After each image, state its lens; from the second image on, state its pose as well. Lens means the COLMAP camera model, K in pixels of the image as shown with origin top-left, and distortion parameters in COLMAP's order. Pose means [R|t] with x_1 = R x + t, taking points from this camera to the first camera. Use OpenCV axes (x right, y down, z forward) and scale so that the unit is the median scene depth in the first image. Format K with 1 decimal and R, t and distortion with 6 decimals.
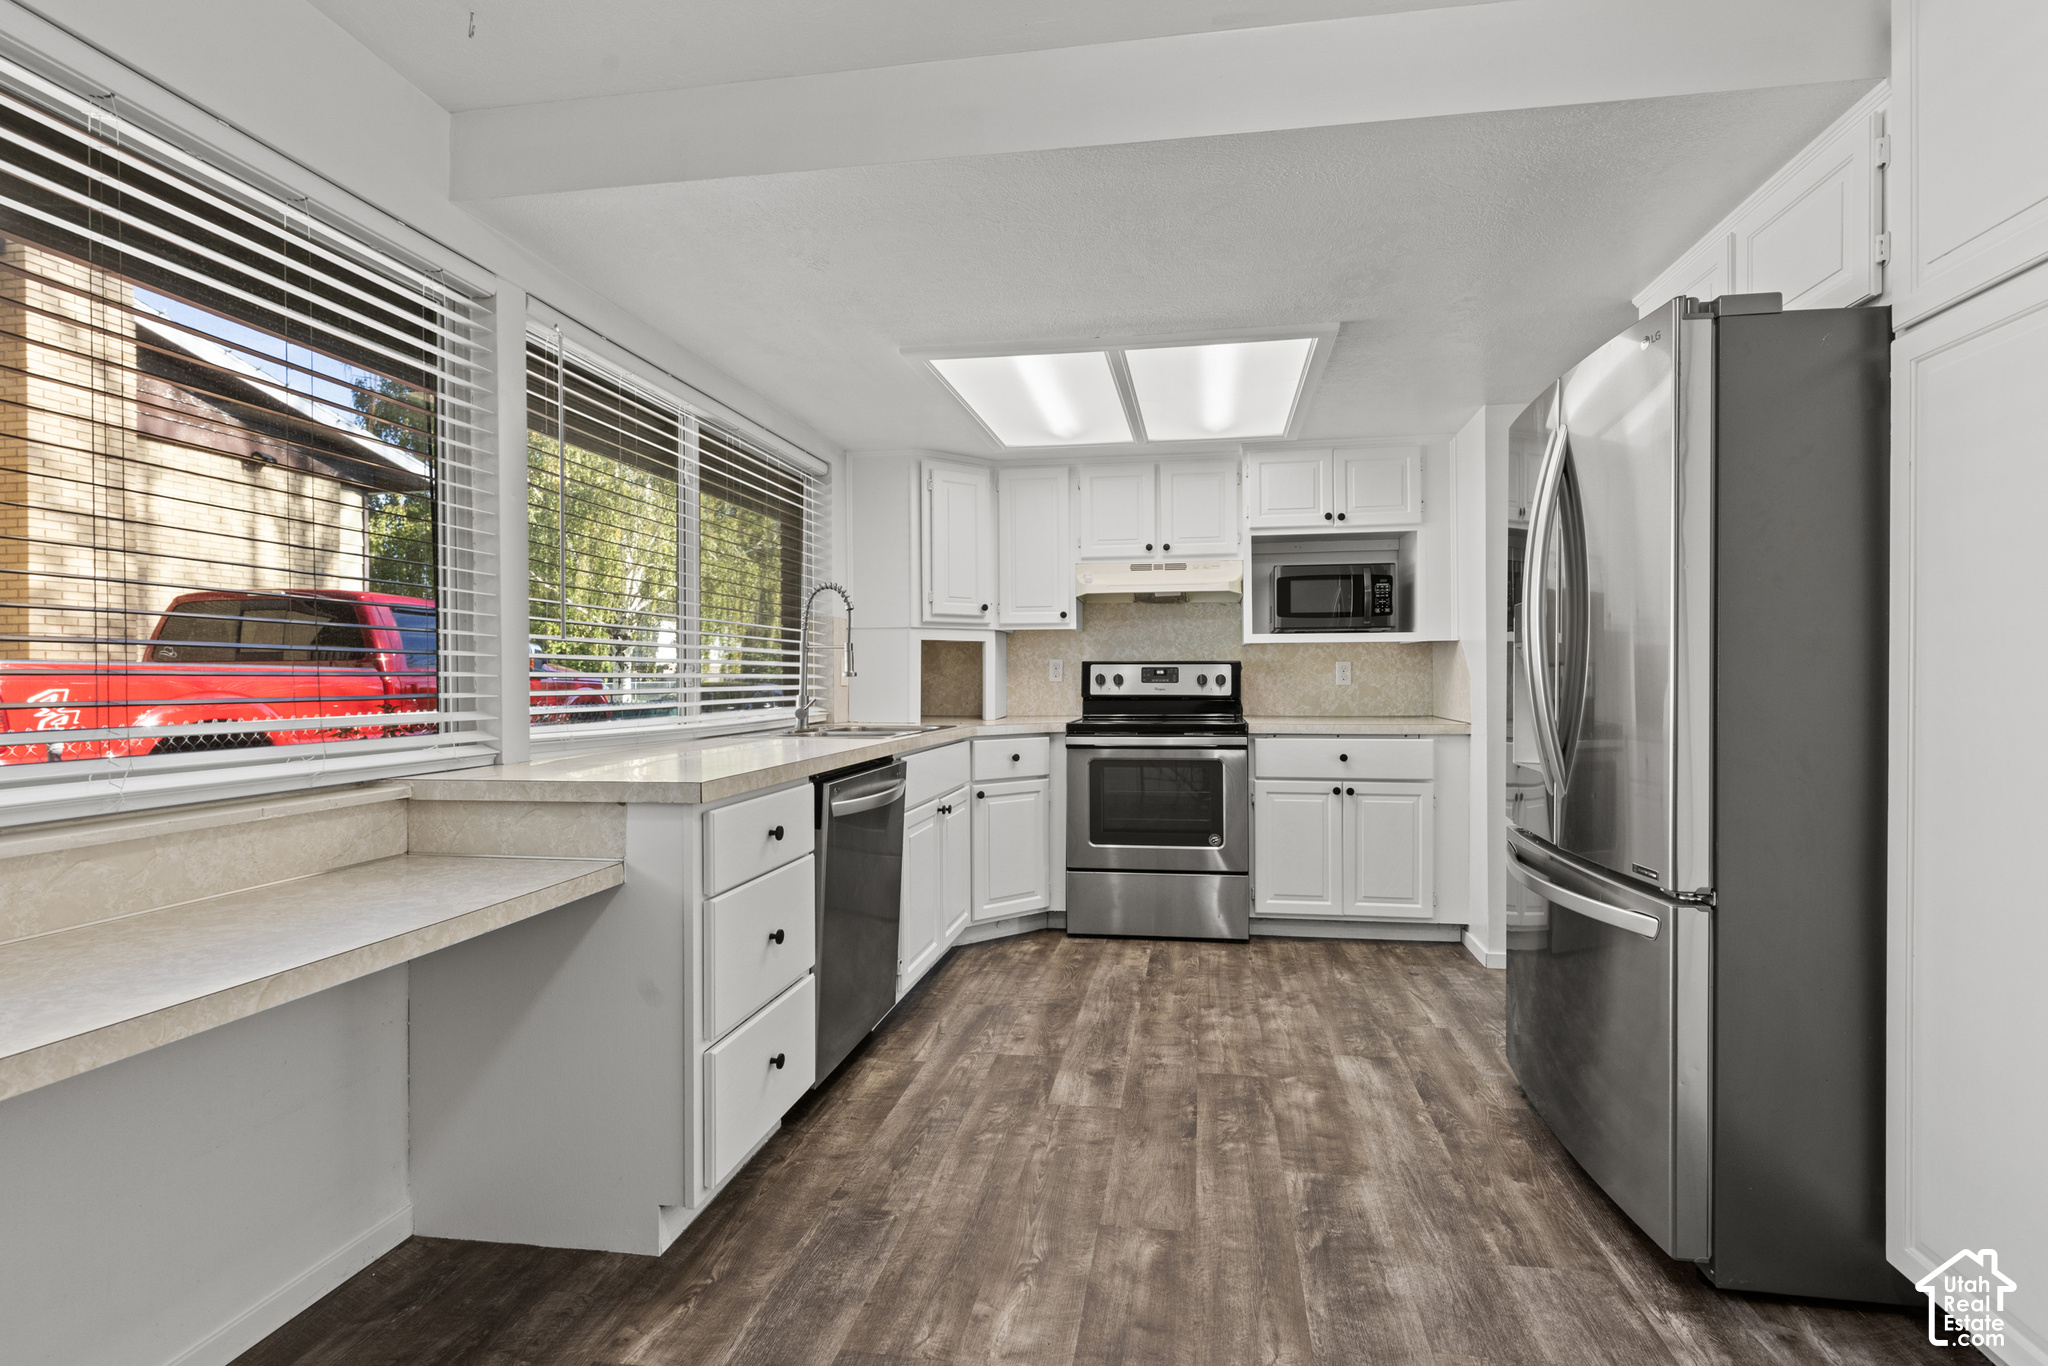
lens RADIAL K [[936.0, 0, 1056.4], [0, 936.0, 670.5], [0, 0, 1]] dist [0.003918, -0.001351]
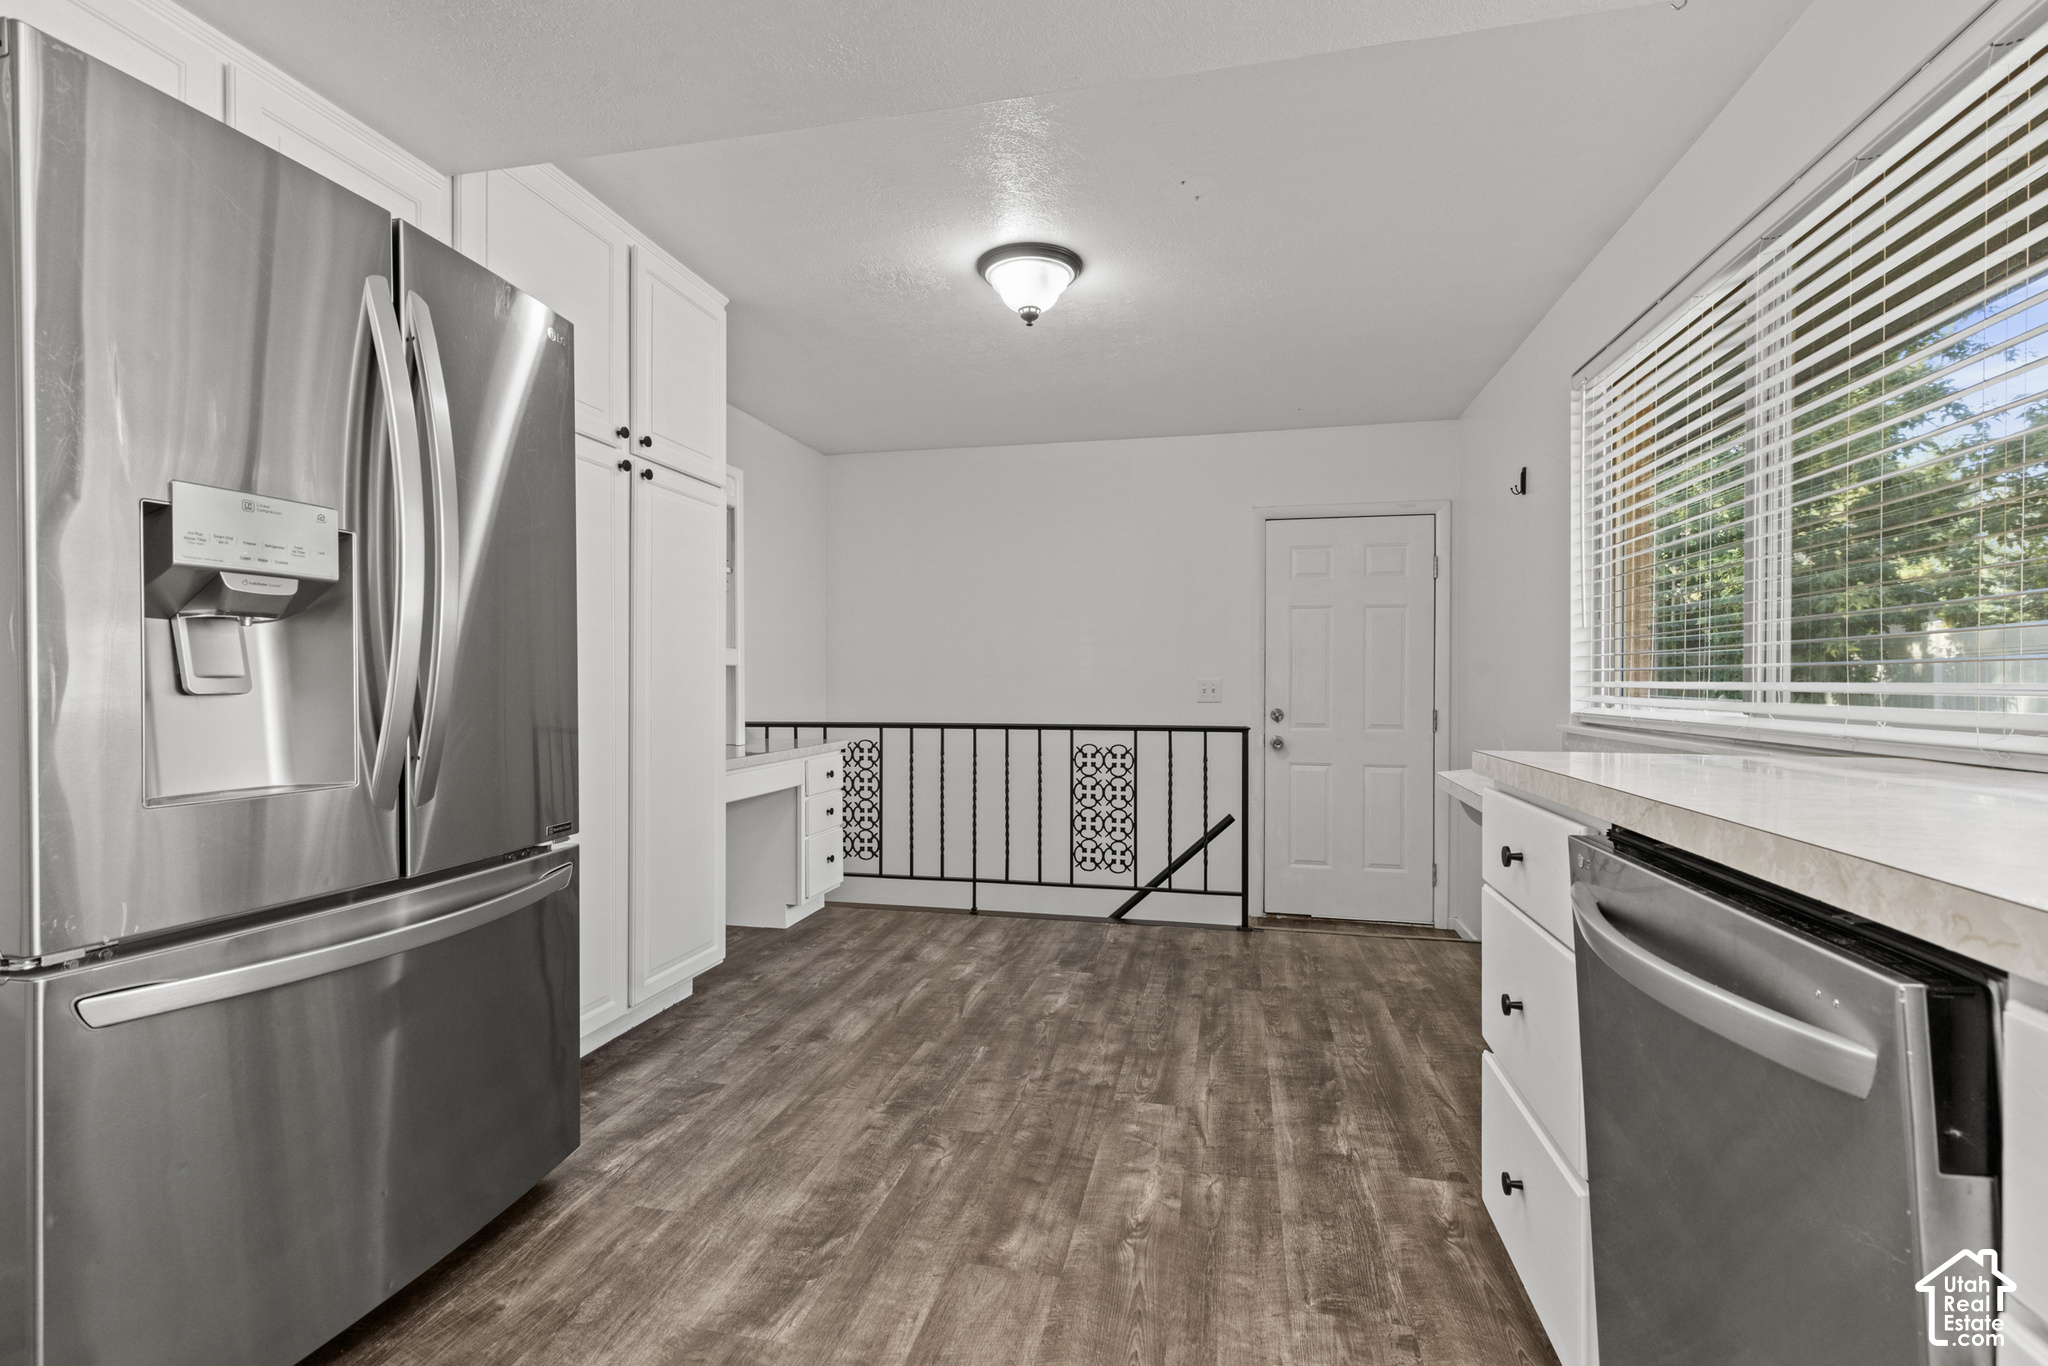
lens RADIAL K [[936.0, 0, 1021.5], [0, 936.0, 682.2], [0, 0, 1]] dist [0.003918, -0.001351]
pose [[-0.997454, 0.001247, 0.071305, 0.017708], [0.000954, 0.999991, -0.004138, 0.043371], [-0.071309, -0.004059, -0.997446, 1.755639]]
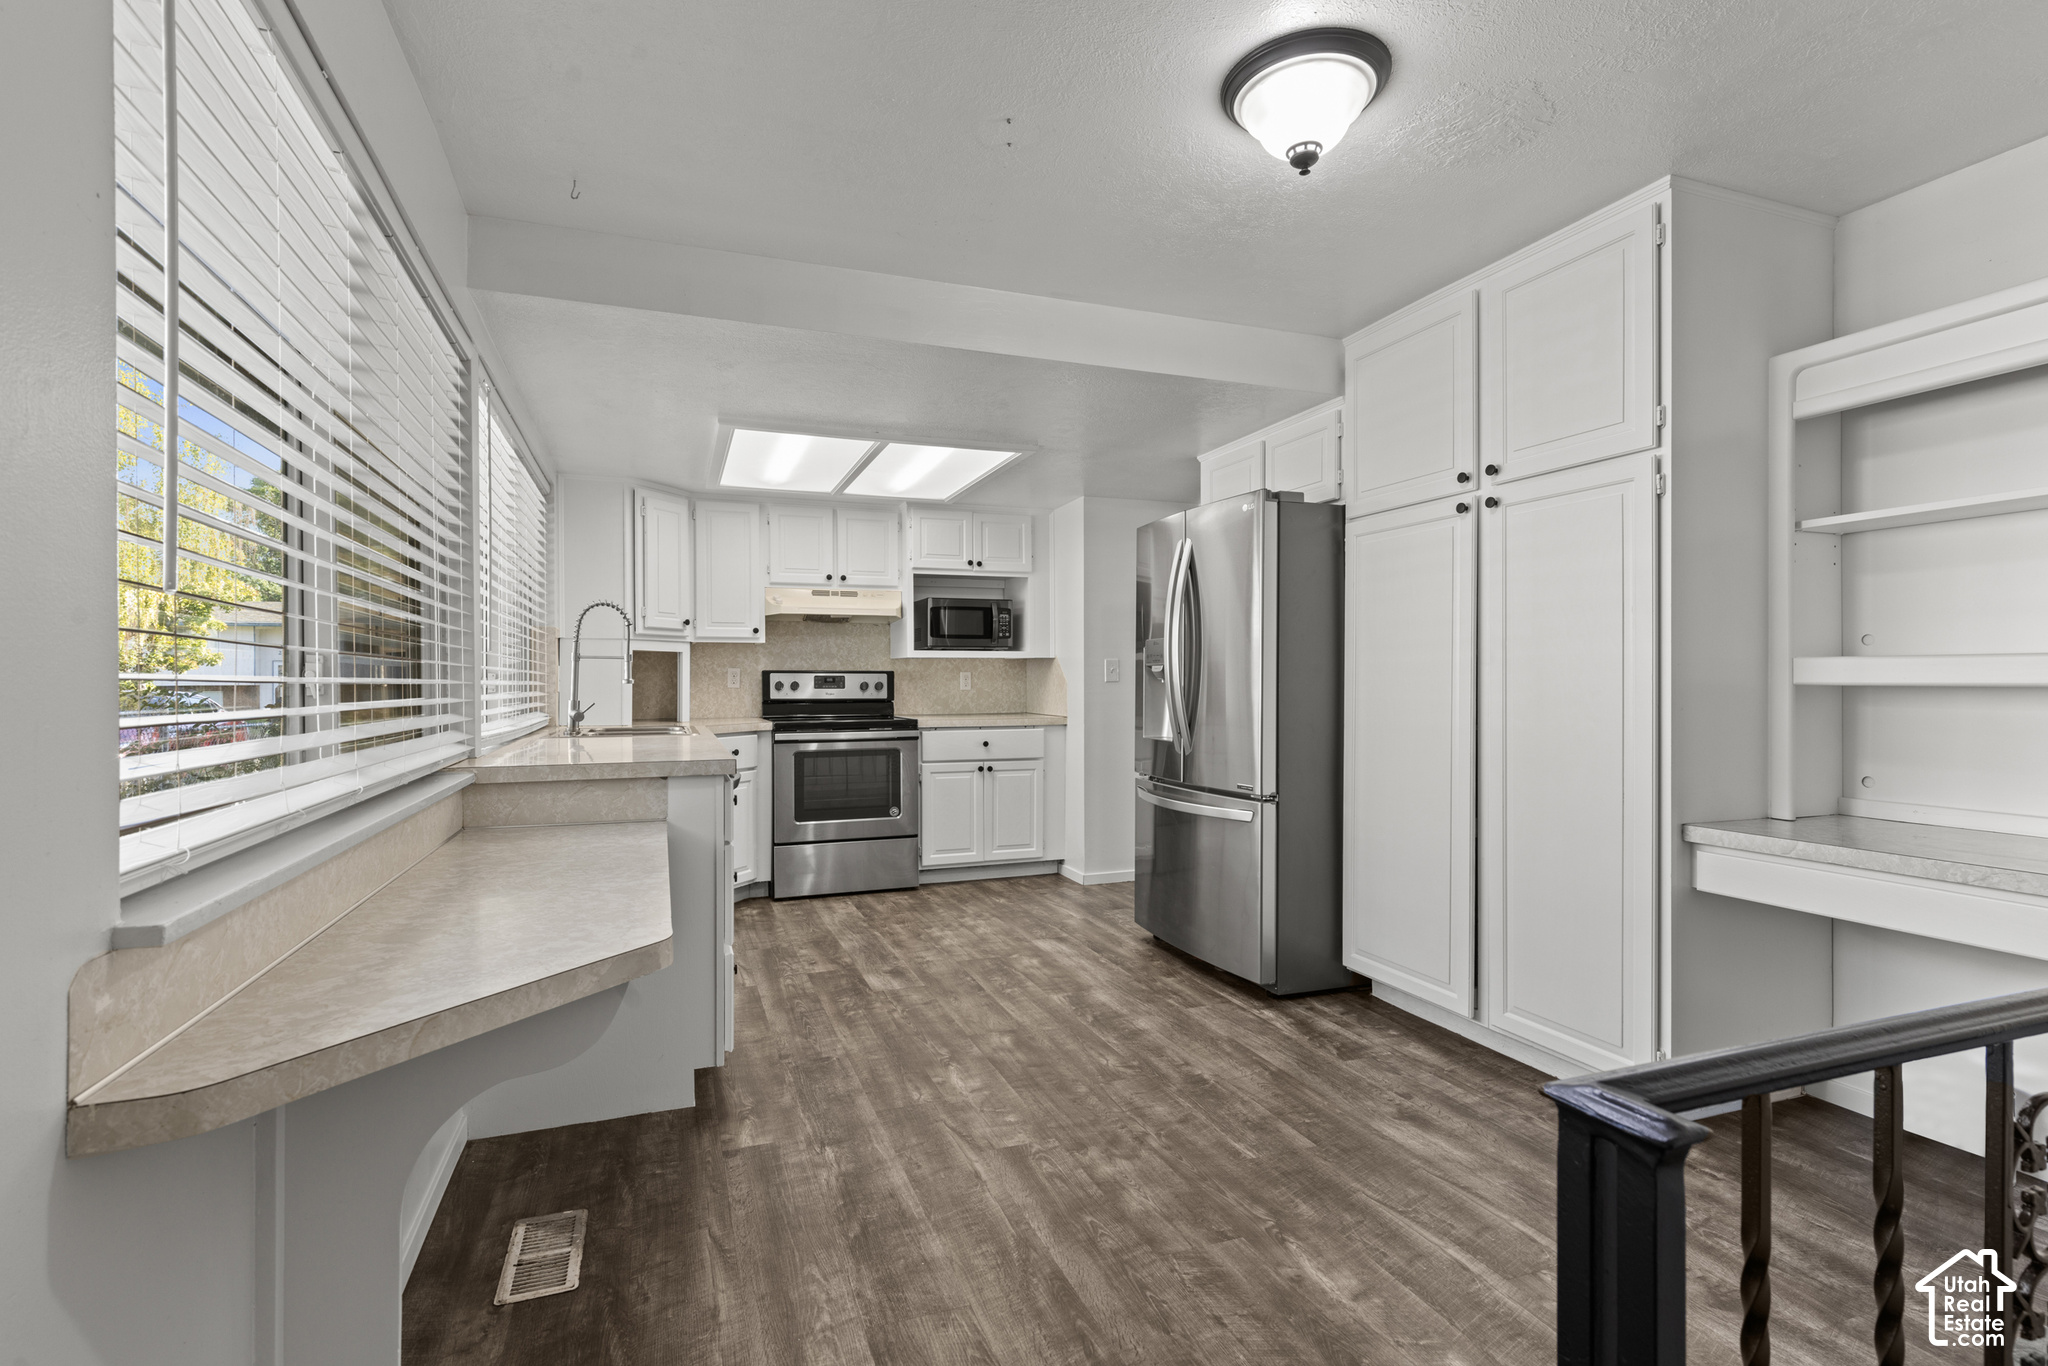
lens RADIAL K [[936.0, 0, 987.5], [0, 936.0, 672.7], [0, 0, 1]] dist [0.003918, -0.001351]
pose [[0.884449, 0.006078, 0.466597, -0.615855], [-0.004022, 0.999977, -0.005402, -0.003518], [-0.466620, 0.002901, 0.884453, -0.370391]]
